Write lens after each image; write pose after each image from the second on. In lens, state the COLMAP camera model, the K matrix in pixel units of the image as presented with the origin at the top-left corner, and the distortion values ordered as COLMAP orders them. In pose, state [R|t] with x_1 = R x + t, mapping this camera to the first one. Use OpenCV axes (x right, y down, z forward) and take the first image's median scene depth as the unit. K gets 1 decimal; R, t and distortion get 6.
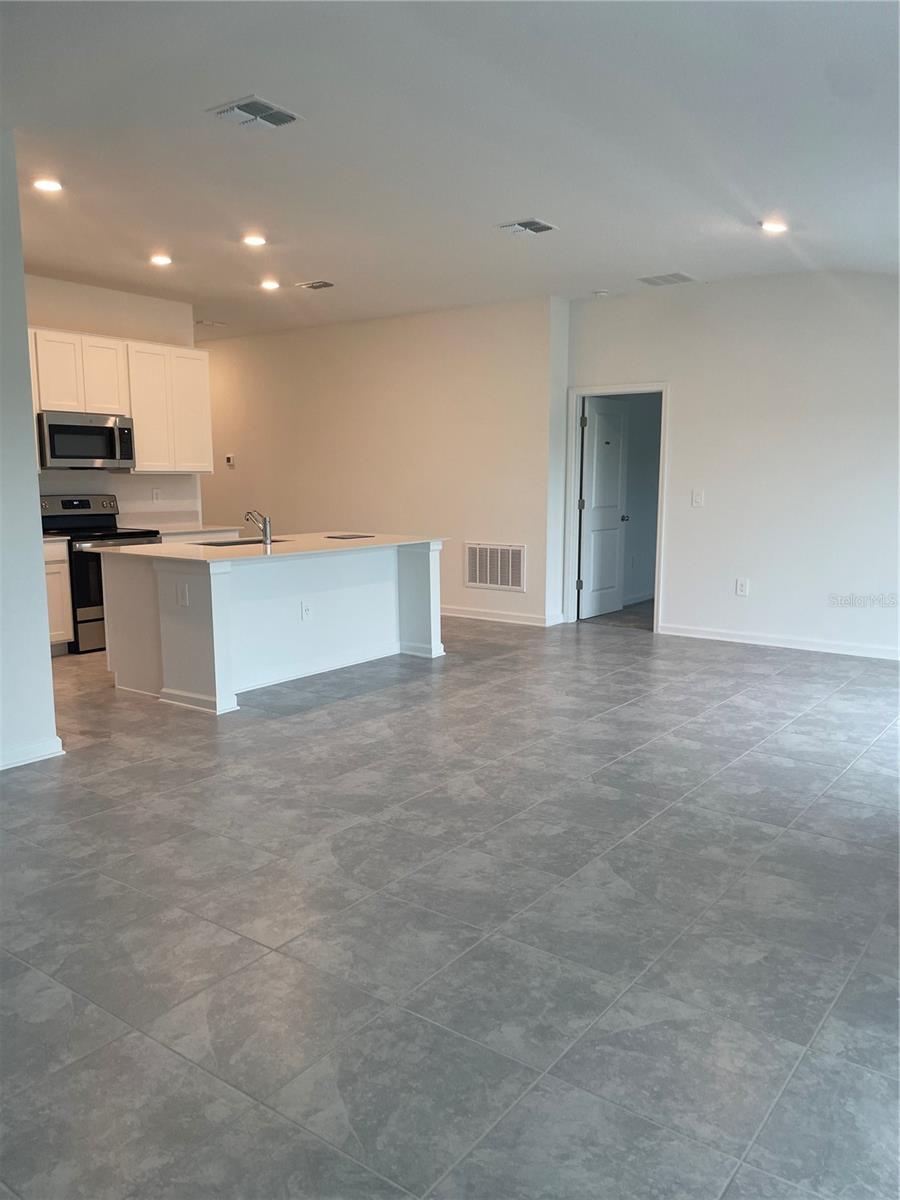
lens RADIAL K [[901.4, 0, 445.1], [0, 901.4, 608.5], [0, 0, 1]] dist [0.102092, -0.140514]
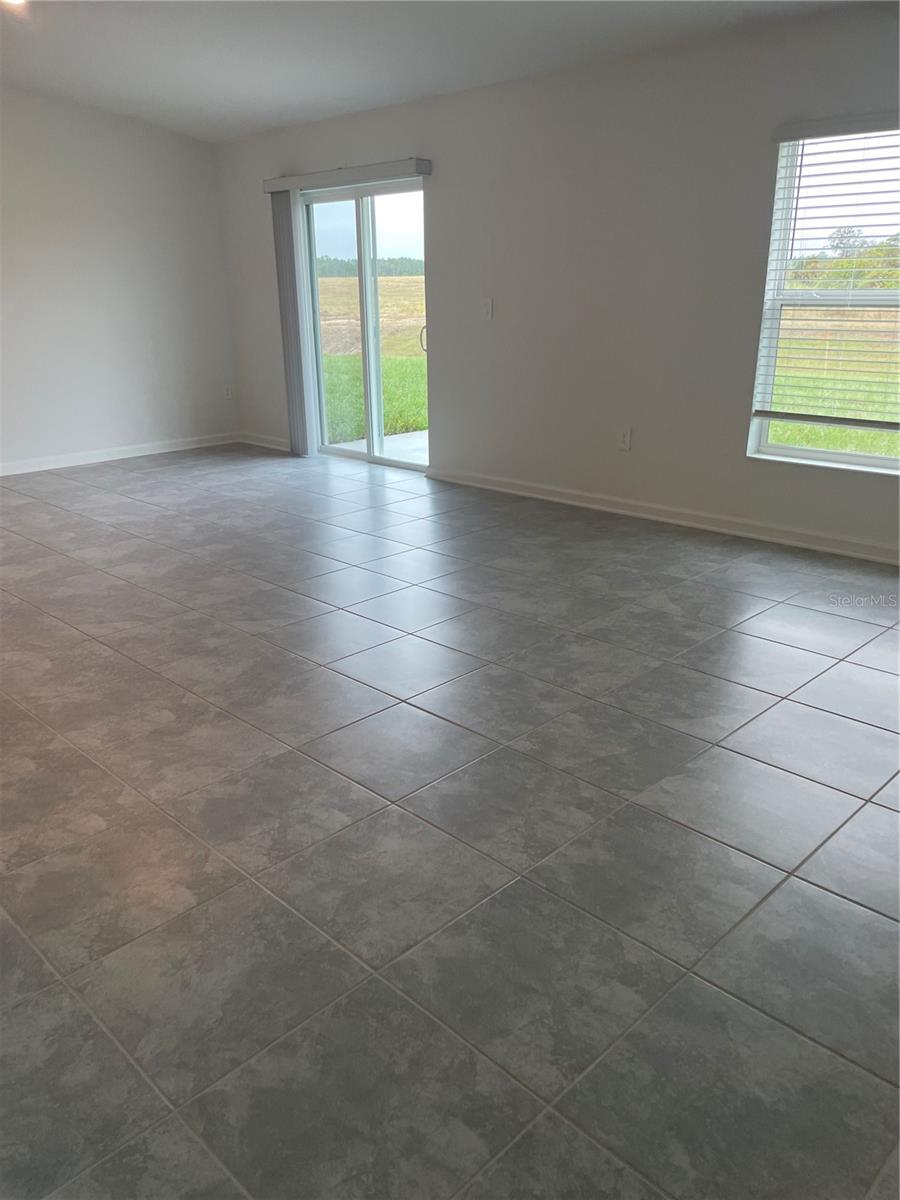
lens RADIAL K [[913.4, 0, 444.9], [0, 913.4, 603.3], [0, 0, 1]] dist [0.086524, -0.131421]
pose [[0.143889, -0.329034, 0.933291, -0.654852], [0.160608, 0.938366, 0.306062, -0.070211], [-0.976474, 0.105855, 0.187866, 0.484812]]
